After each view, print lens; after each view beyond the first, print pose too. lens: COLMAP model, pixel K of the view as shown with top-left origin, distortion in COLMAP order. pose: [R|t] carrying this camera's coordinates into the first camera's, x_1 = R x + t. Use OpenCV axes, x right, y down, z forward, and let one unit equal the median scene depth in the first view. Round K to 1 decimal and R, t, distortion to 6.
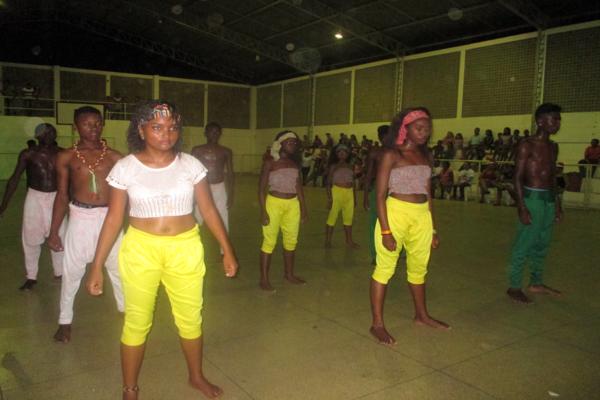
lens RADIAL K [[535.8, 0, 298.7], [0, 535.8, 178.3], [0, 0, 1]] dist [-0.000737, 0.003366]
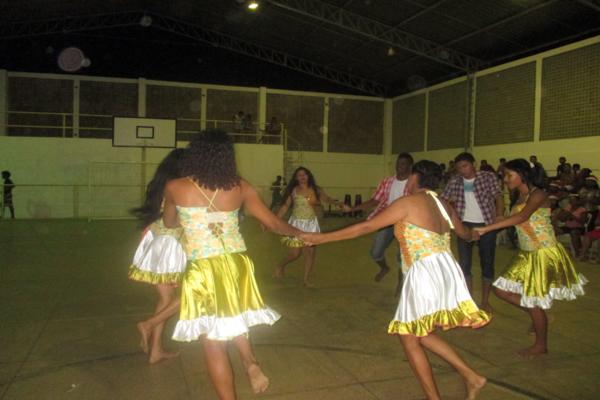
lens RADIAL K [[517.3, 0, 297.2], [0, 517.3, 180.1], [0, 0, 1]] dist [-0.009800, -0.011337]
pose [[0.962784, -0.000584, -0.270271, -0.011666], [-0.014331, 0.998481, -0.053208, -0.016995], [0.269891, 0.055101, 0.961313, 0.321129]]
